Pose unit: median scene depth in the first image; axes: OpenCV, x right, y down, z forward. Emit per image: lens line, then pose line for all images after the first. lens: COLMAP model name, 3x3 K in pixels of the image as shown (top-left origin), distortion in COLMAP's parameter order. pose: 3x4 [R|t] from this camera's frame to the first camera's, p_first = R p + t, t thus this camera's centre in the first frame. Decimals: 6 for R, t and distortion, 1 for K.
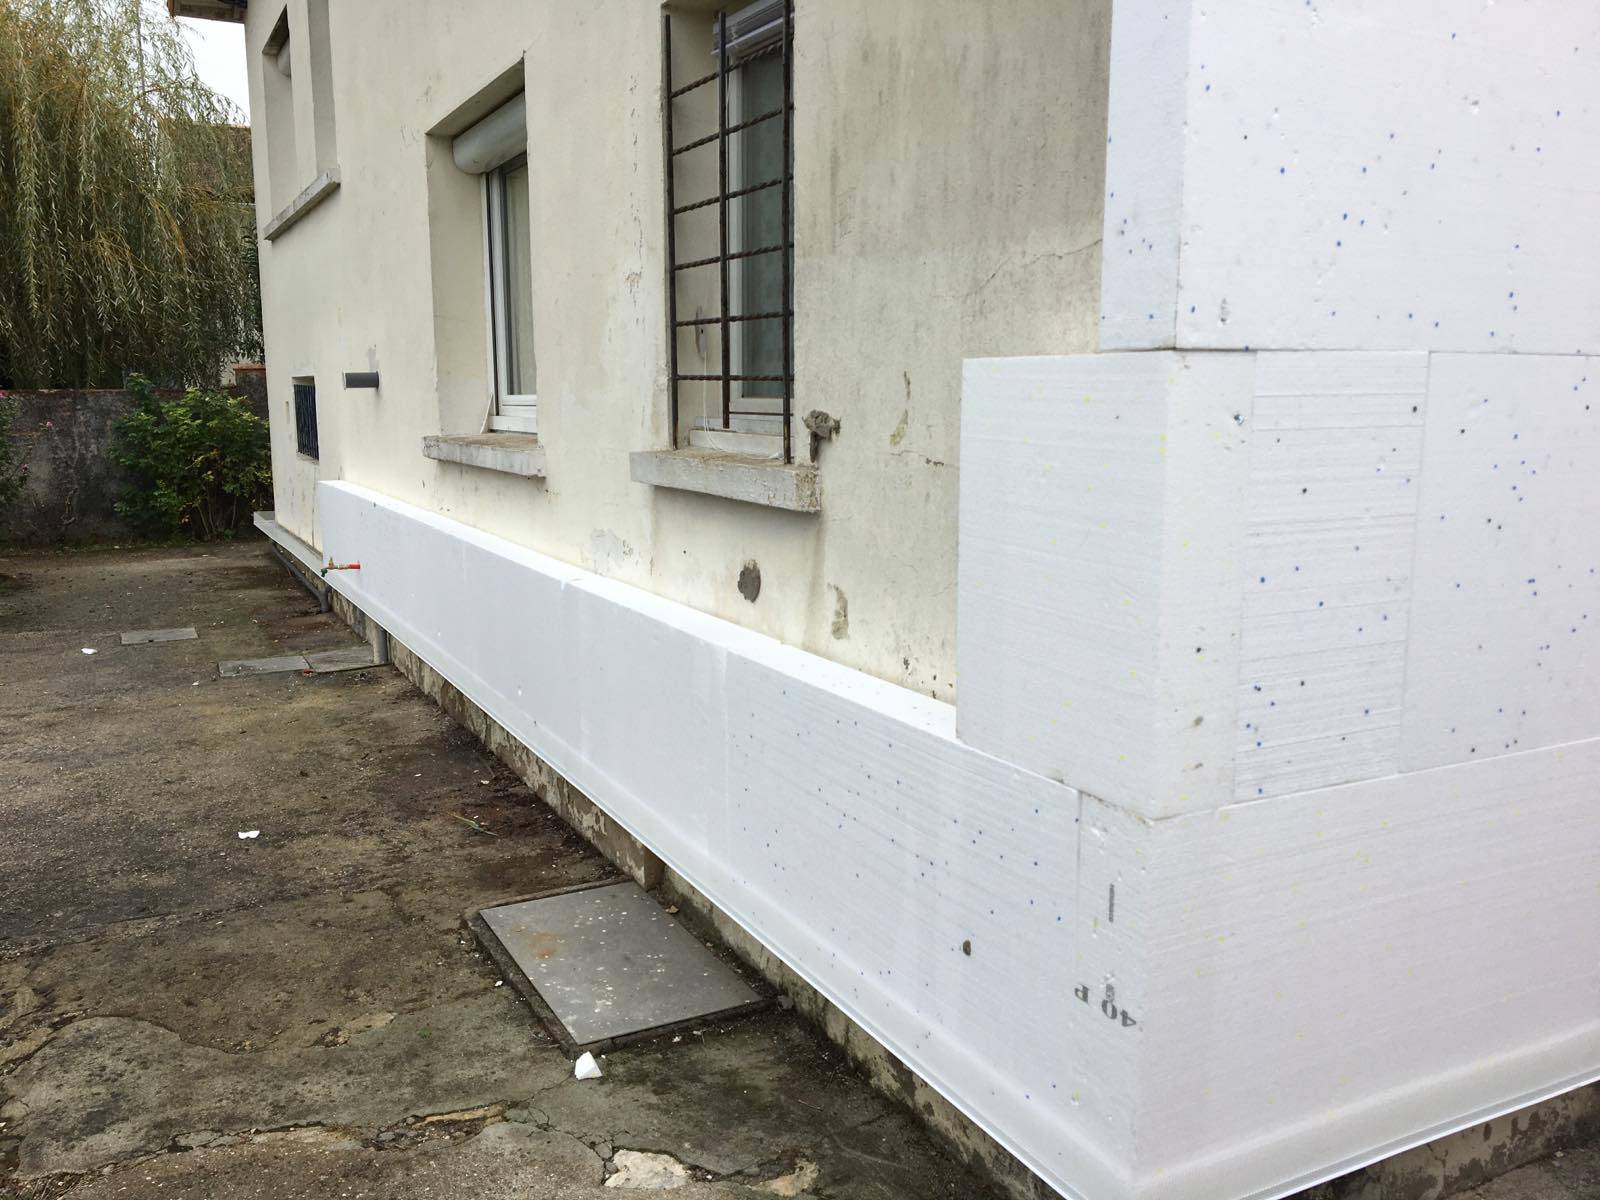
lens RADIAL K [[1331.7, 0, 815.1], [0, 1331.7, 598.7], [0, 0, 1]] dist [0.074393, -0.113305]
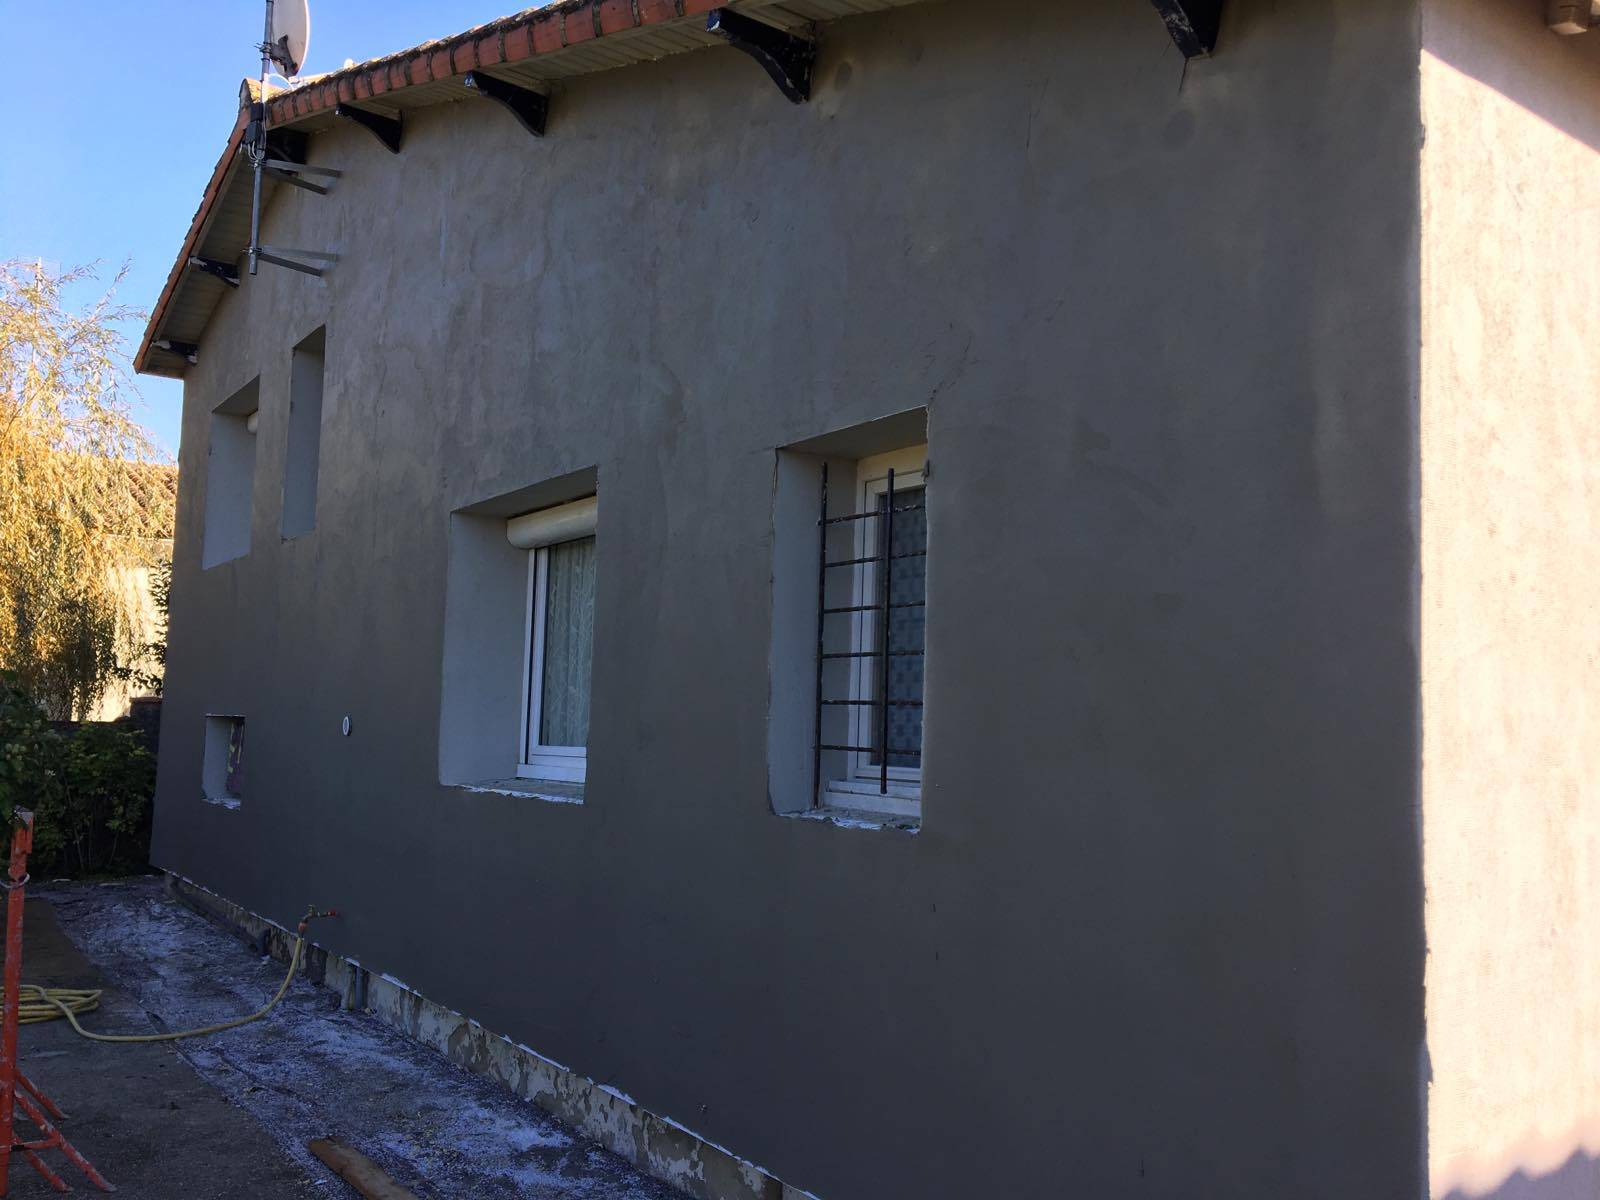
lens RADIAL K [[1348.8, 0, 800.0], [0, 1348.8, 600.0], [0, 0, 1]] dist [0.085914, -0.167940]
pose [[0.992437, 0.036190, 0.117296, -0.232732], [-0.006273, 0.969257, -0.245972, -0.000870], [-0.122592, 0.243376, 0.962154, -0.143628]]
